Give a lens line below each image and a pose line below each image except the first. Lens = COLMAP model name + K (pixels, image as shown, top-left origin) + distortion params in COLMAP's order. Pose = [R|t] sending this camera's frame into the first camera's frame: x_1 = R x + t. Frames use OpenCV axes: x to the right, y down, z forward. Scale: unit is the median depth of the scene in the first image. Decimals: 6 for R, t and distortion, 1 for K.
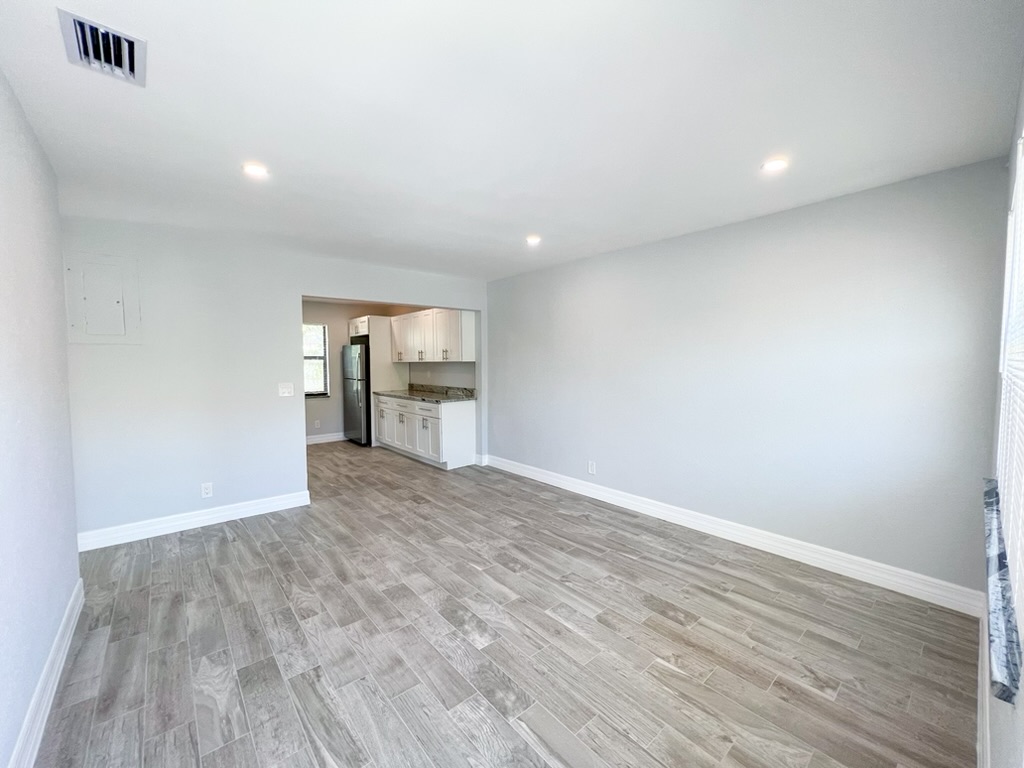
lens RADIAL K [[409.5, 0, 512.2], [0, 409.5, 380.7], [0, 0, 1]] dist [0.000183, 0.000047]
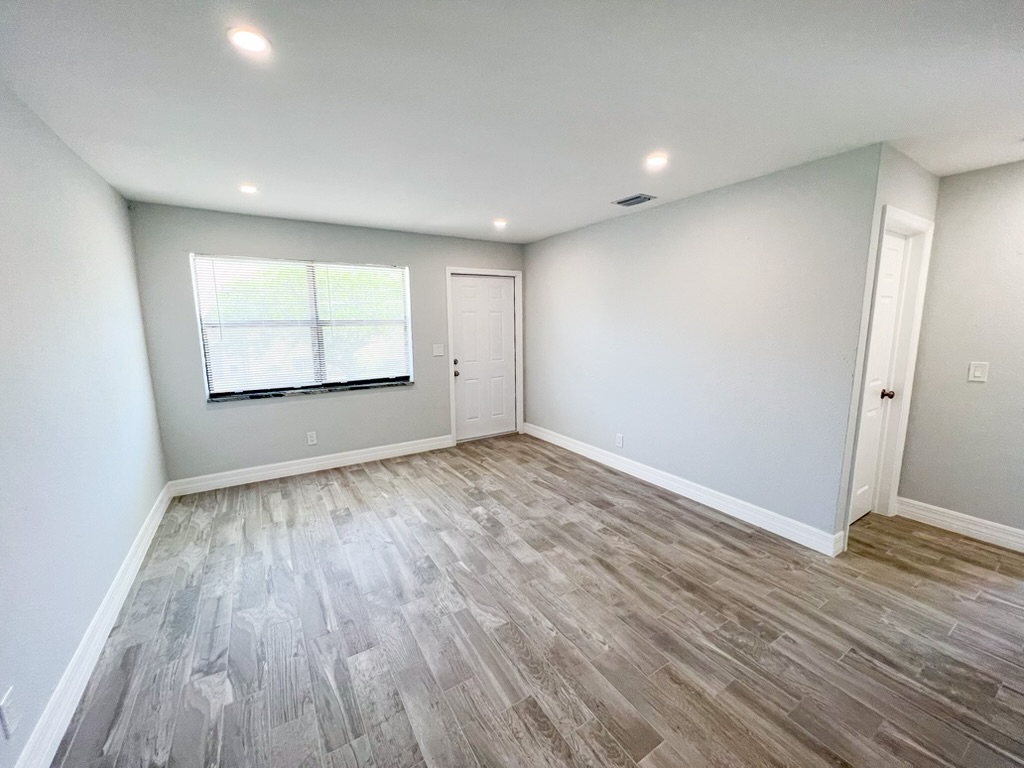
lens RADIAL K [[411.0, 0, 511.0], [0, 411.0, 384.0], [0, 0, 1]] dist [-0.000146, 0.000152]
pose [[-0.987324, -0.012447, 0.158230, -0.398501], [0.020072, 0.979125, 0.202265, -0.146499], [-0.157444, 0.202877, -0.966464, 2.159305]]
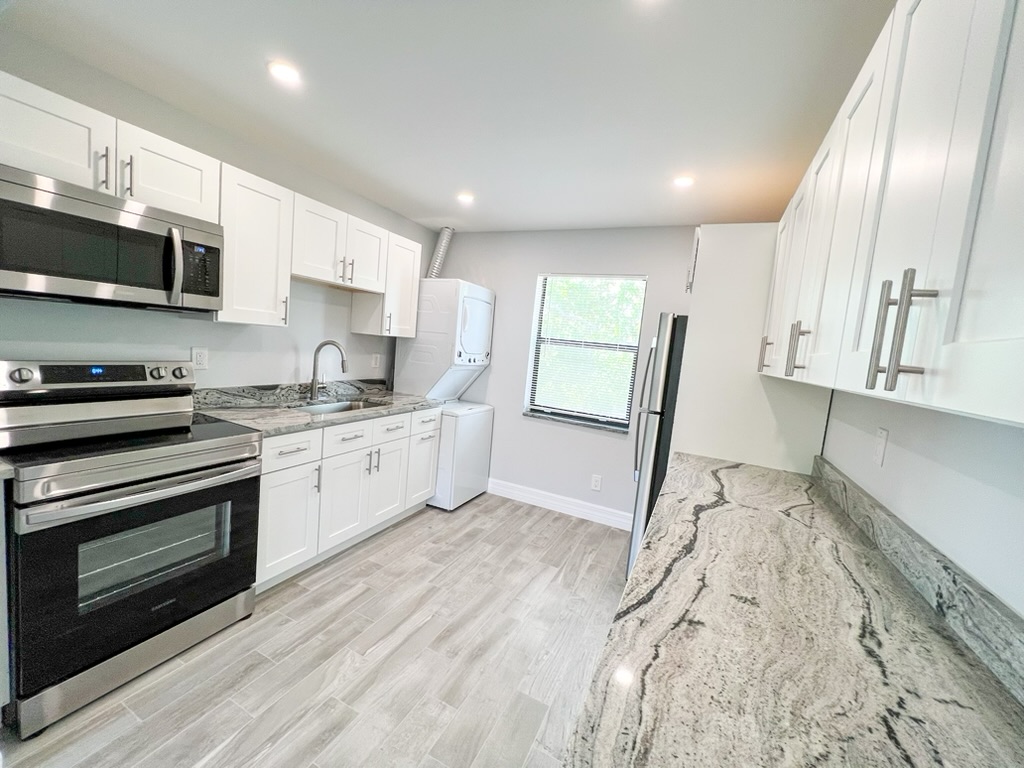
lens RADIAL K [[411.0, 0, 515.0], [0, 411.0, 382.5], [0, 0, 1]] dist [-0.000146, 0.000152]
pose [[0.402333, 0.130847, -0.906094, -0.016708], [-0.141907, 0.986685, 0.079474, -0.007131], [0.904428, 0.096606, 0.415544, 0.135637]]
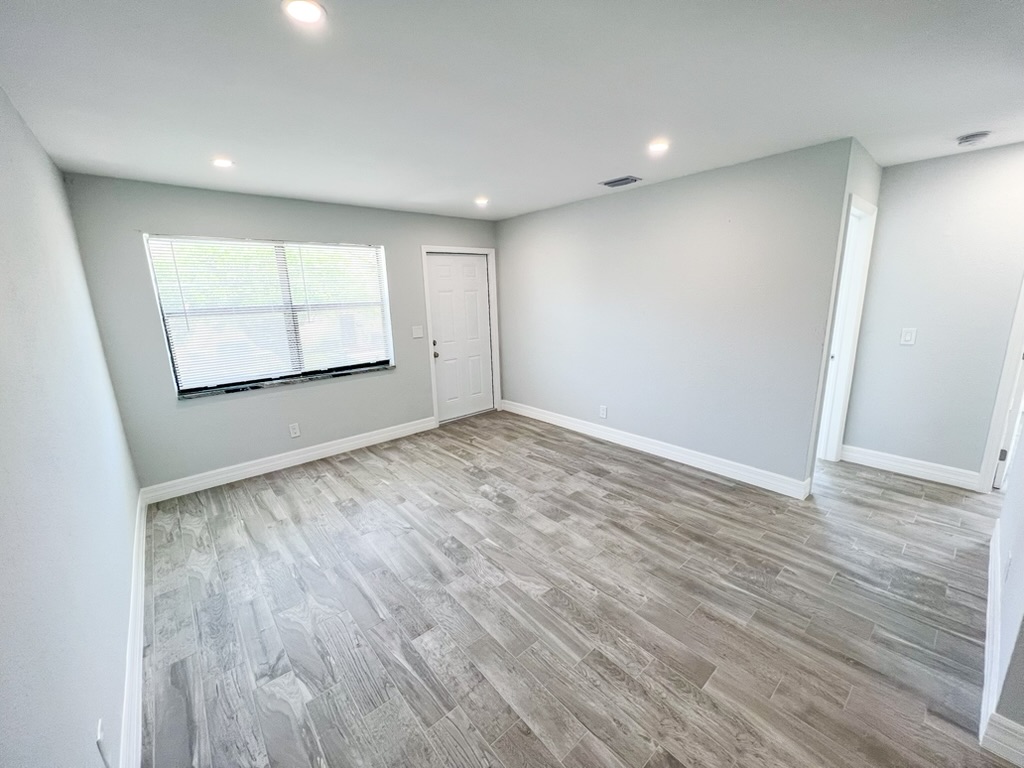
lens RADIAL K [[409.5, 0, 511.1], [0, 409.5, 384.0], [0, 0, 1]] dist [0.000183, 0.000047]
pose [[-0.999425, 0.031963, 0.011282, -0.187679], [0.033817, 0.962890, 0.267768, -0.180117], [-0.002305, 0.267996, -0.963417, 2.198490]]
